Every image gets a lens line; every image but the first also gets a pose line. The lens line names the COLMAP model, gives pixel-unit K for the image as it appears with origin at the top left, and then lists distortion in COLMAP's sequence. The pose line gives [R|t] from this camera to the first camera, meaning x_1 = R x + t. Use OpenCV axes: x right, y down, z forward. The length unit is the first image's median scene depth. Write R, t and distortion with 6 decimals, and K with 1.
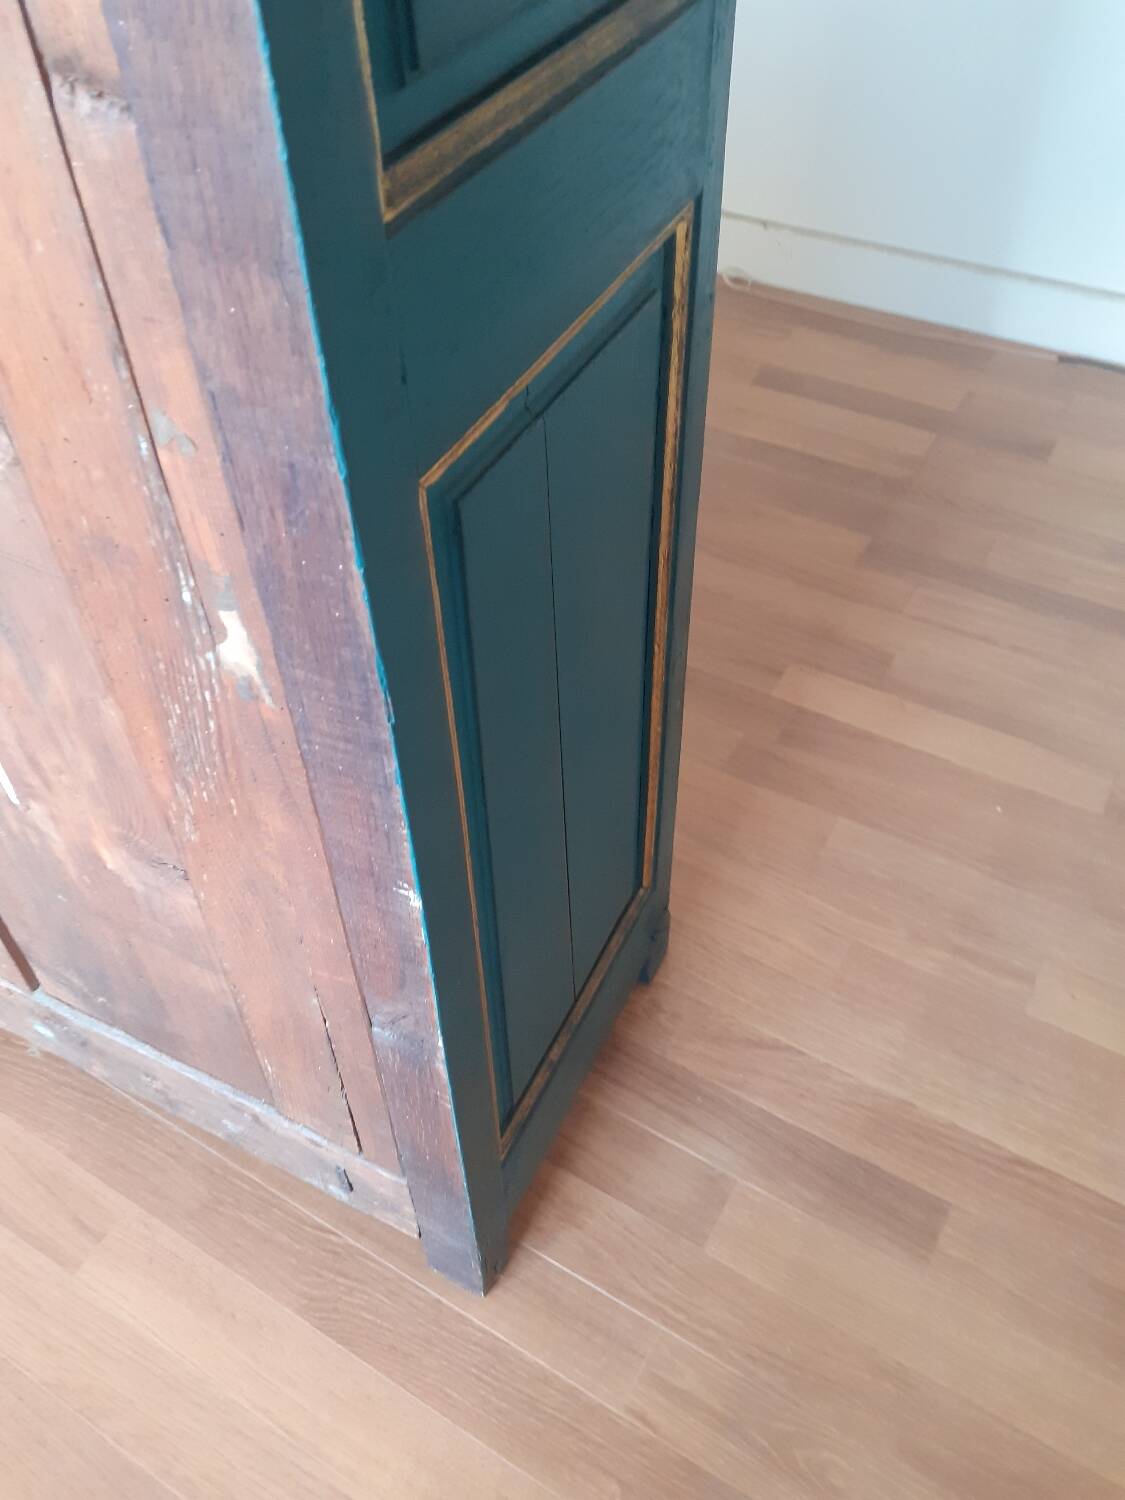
lens RADIAL K [[1203.9, 0, 561.3], [0, 1203.9, 748.2], [0, 0, 1]] dist [-0.004001, 0.008446]
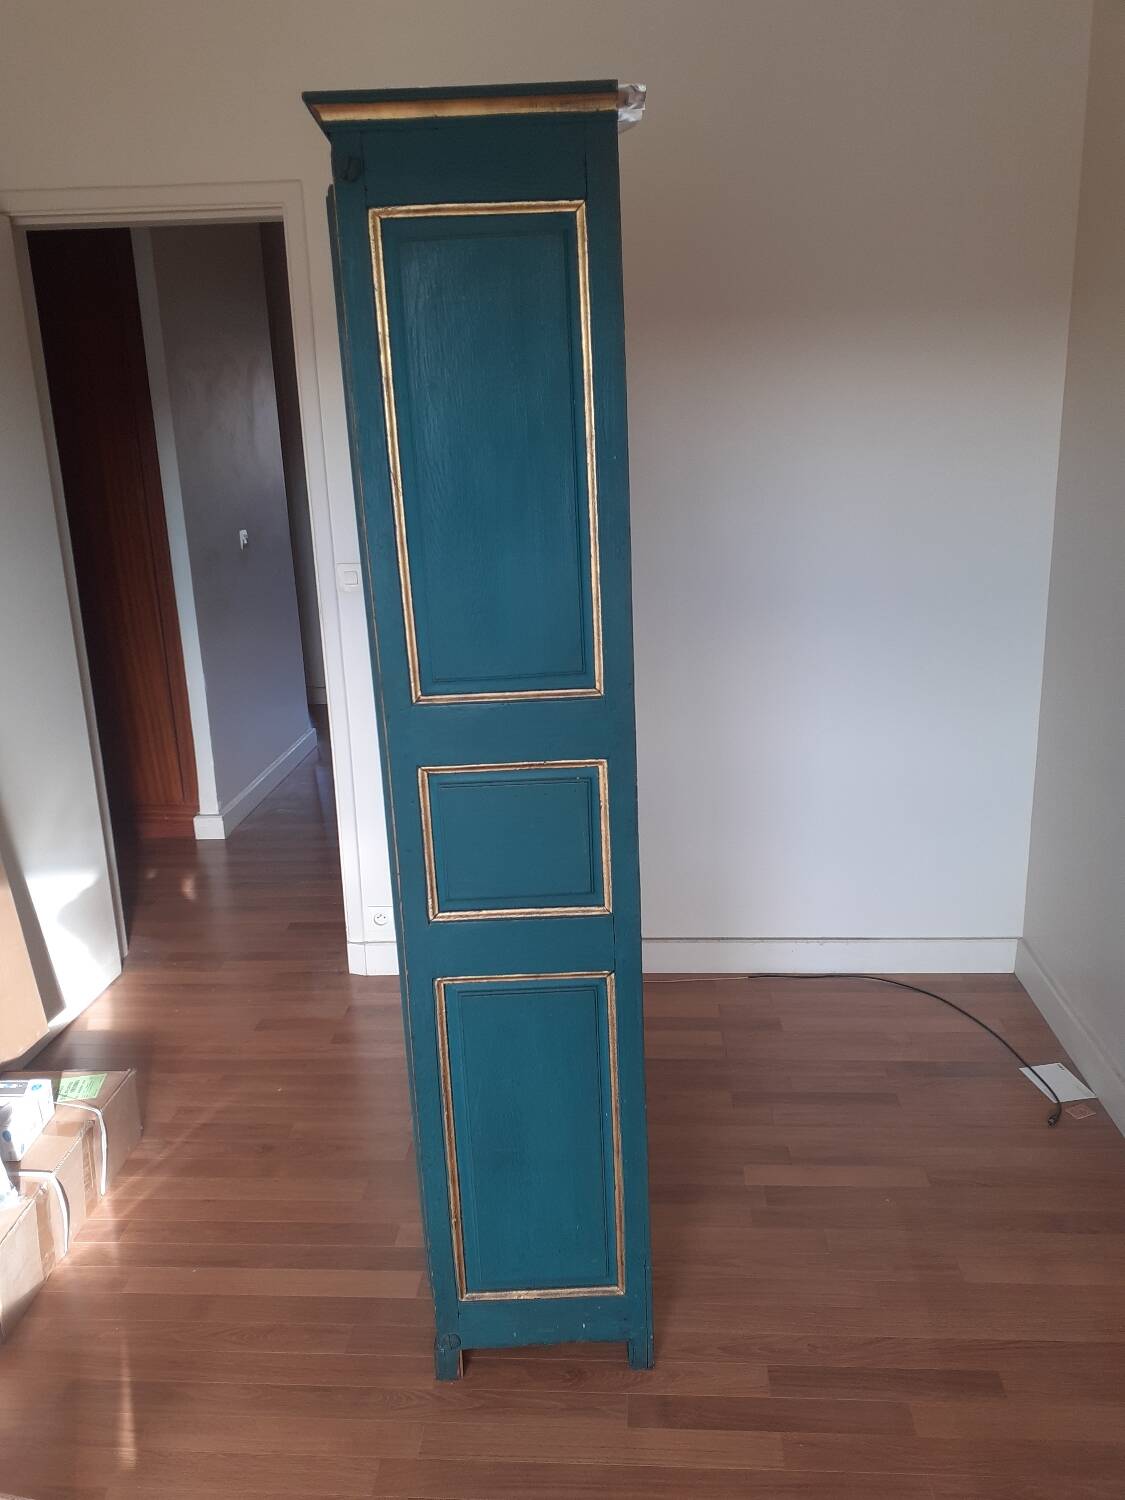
lens RADIAL K [[1203.9, 0, 562.0], [0, 1203.9, 749.1], [0, 0, 1]] dist [-0.004001, 0.008446]
pose [[0.889735, -0.131229, 0.437207, -0.848961], [0.340172, 0.829290, -0.443352, 0.132371], [-0.304391, 0.543192, 0.782489, -0.721750]]
